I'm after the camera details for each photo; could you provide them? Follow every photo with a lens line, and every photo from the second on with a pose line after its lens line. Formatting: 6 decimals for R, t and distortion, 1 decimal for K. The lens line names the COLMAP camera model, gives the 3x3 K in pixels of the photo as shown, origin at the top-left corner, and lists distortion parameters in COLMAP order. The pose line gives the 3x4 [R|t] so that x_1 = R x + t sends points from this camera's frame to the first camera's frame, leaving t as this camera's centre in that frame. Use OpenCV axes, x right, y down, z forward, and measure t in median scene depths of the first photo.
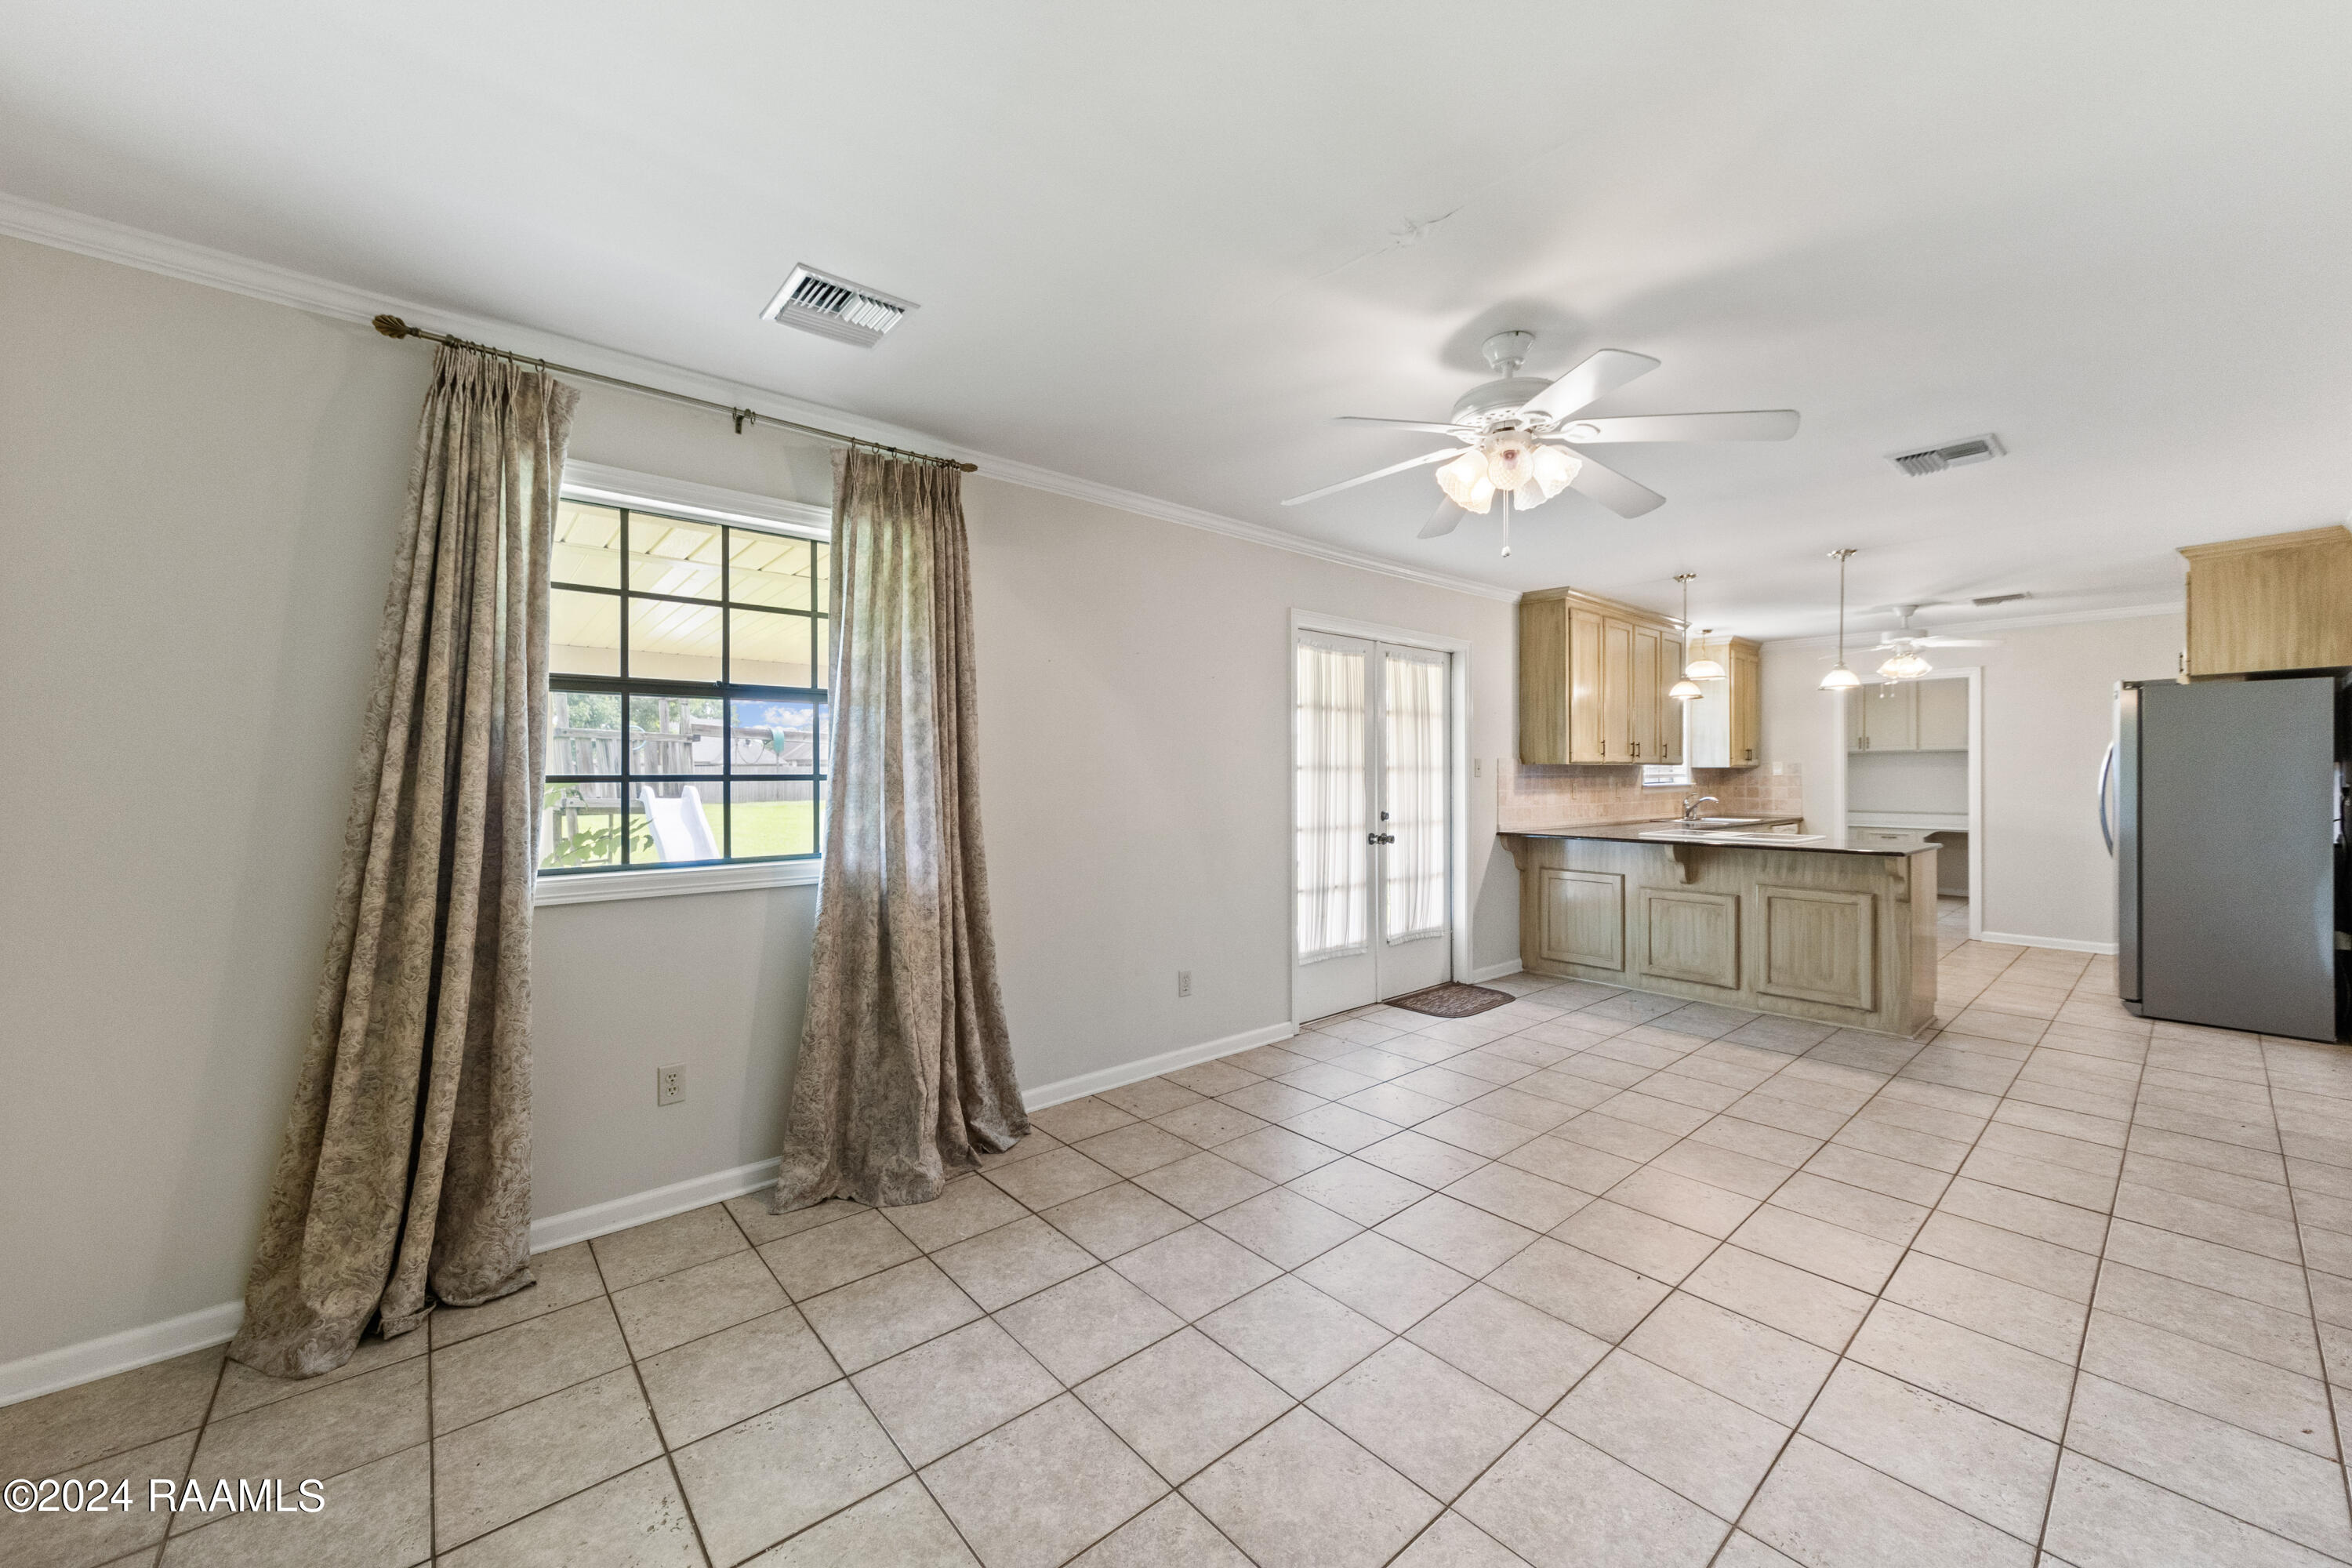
lens RADIAL K [[871.3, 0, 1184.5], [0, 871.3, 773.2], [0, 0, 1]] dist [0.000179, 0.000103]
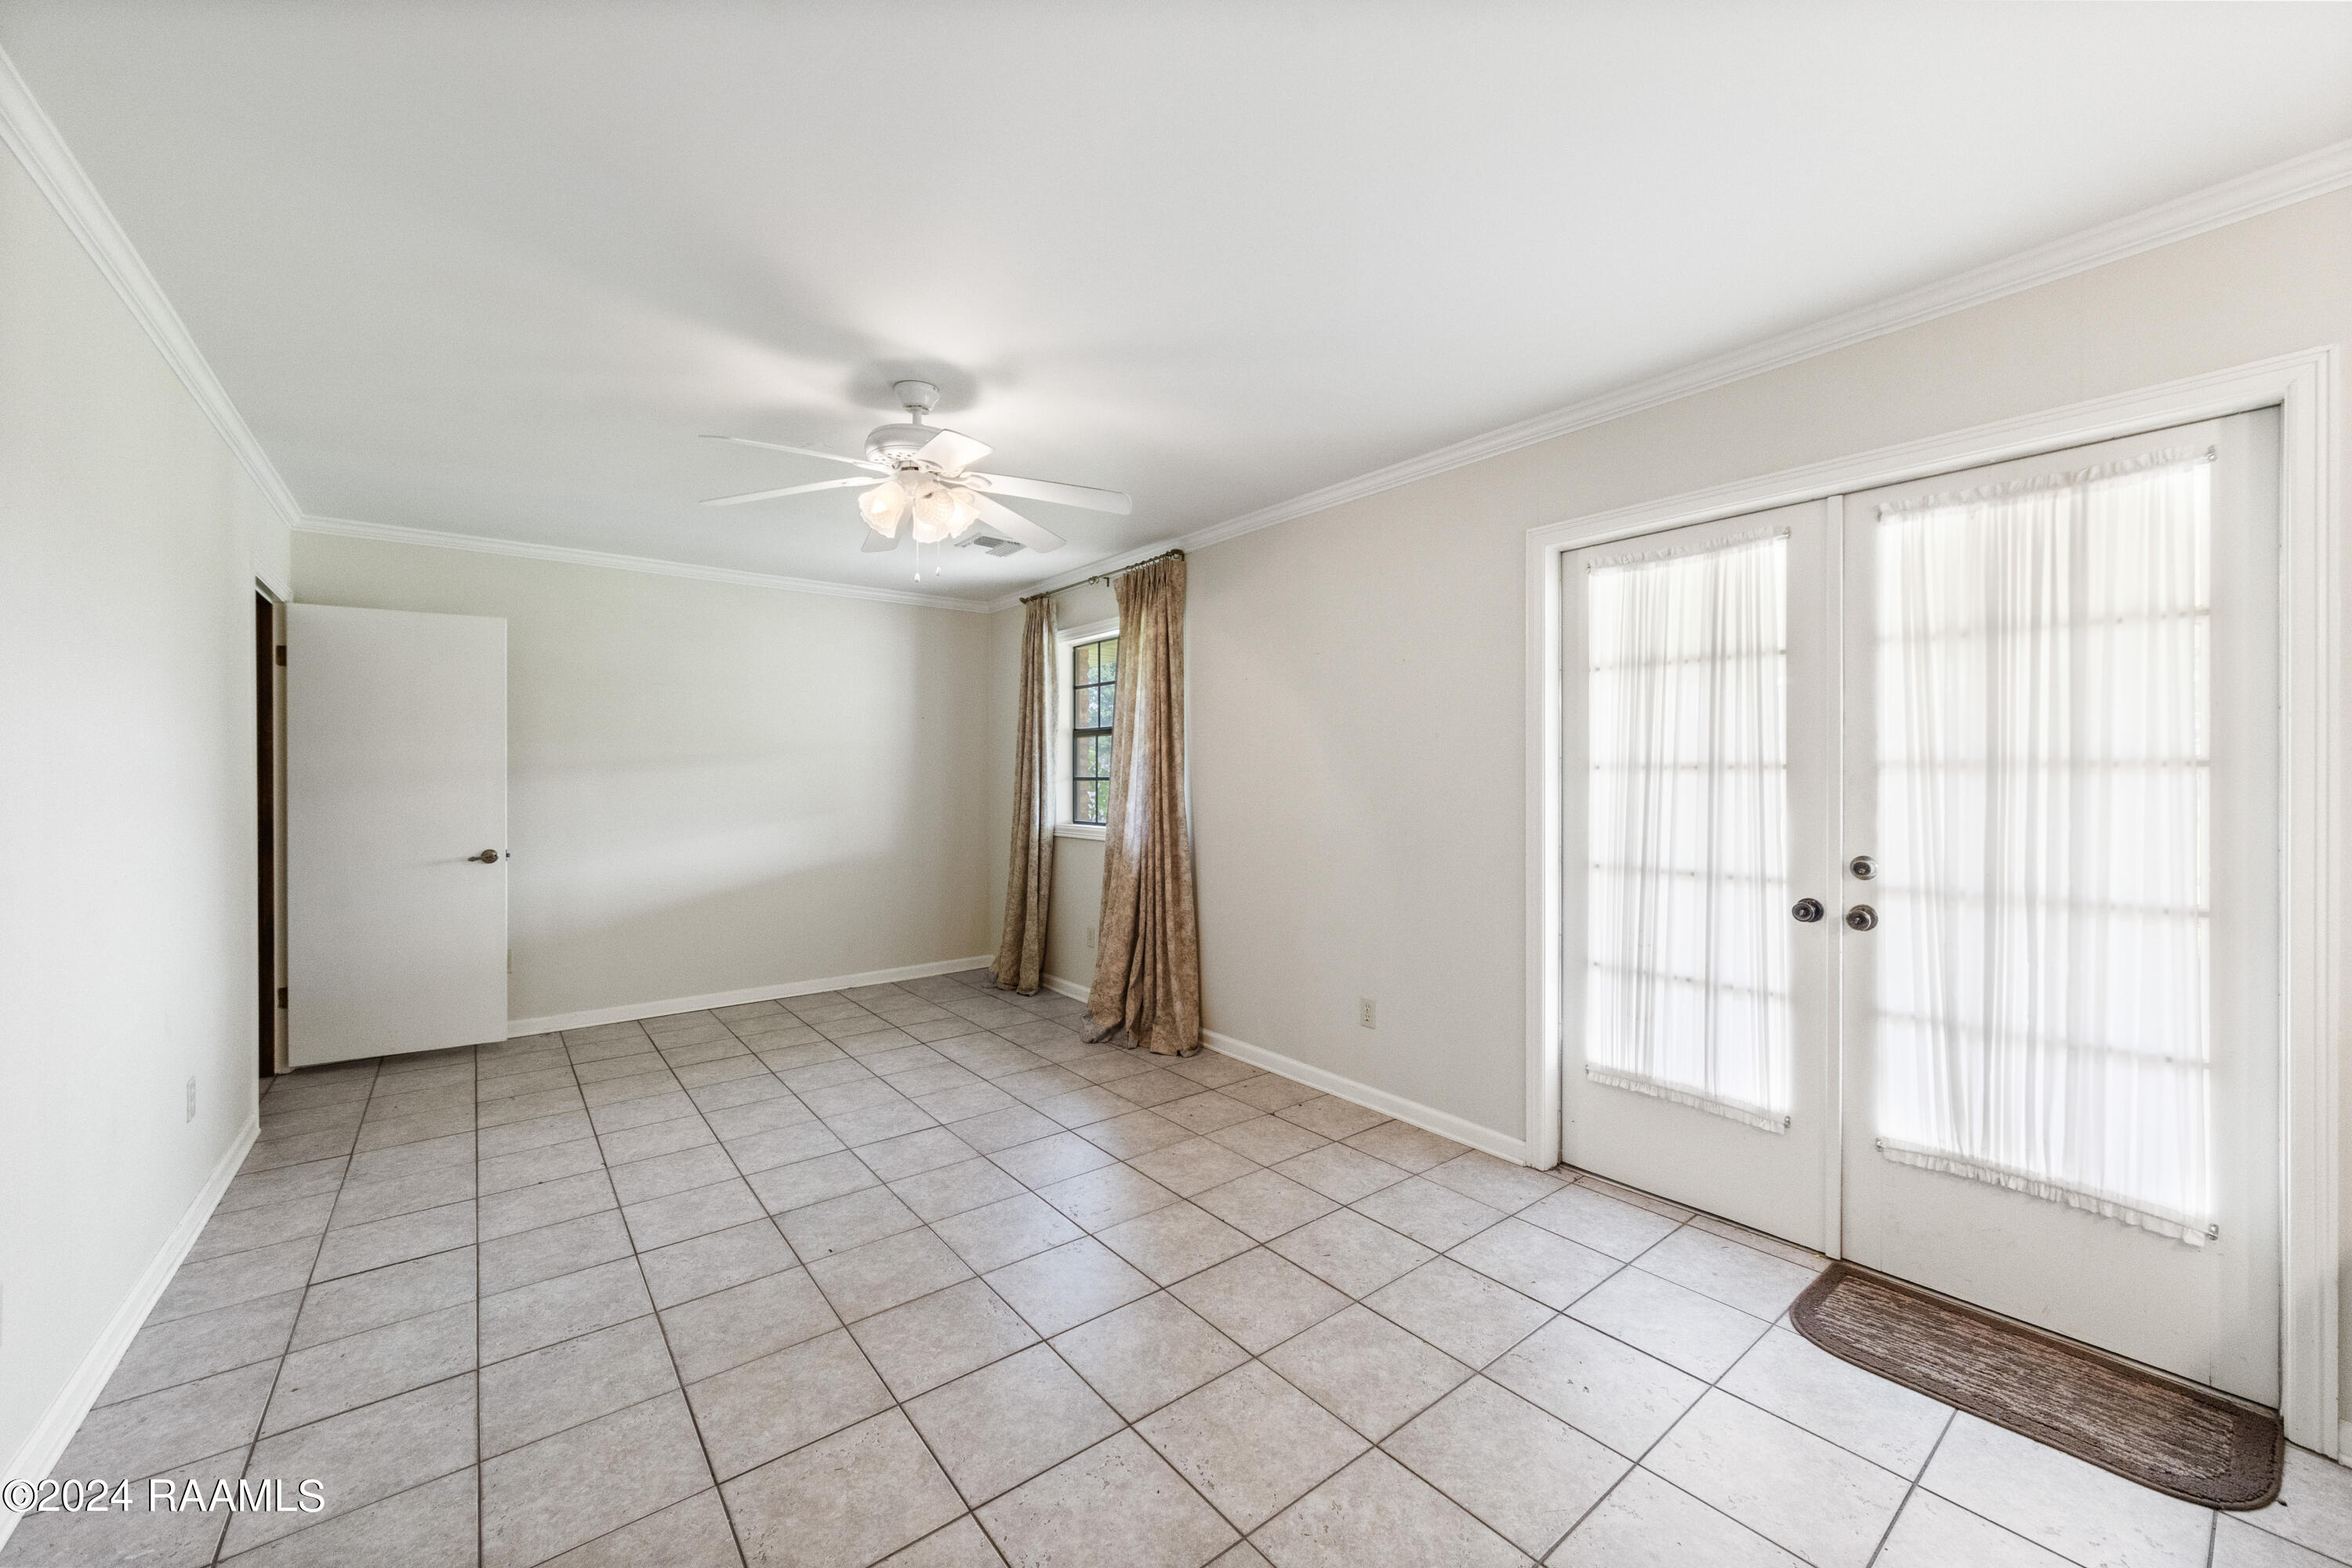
lens RADIAL K [[896.7, 0, 1176.0], [0, 896.7, 784.0], [0, 0, 1]] dist [0.000123, 0.000002]
pose [[-0.035024, 0.009555, -0.999341, 0.813707], [-0.000525, 0.999954, 0.009580, 0.000252], [0.999386, 0.000861, -0.035017, 0.744140]]
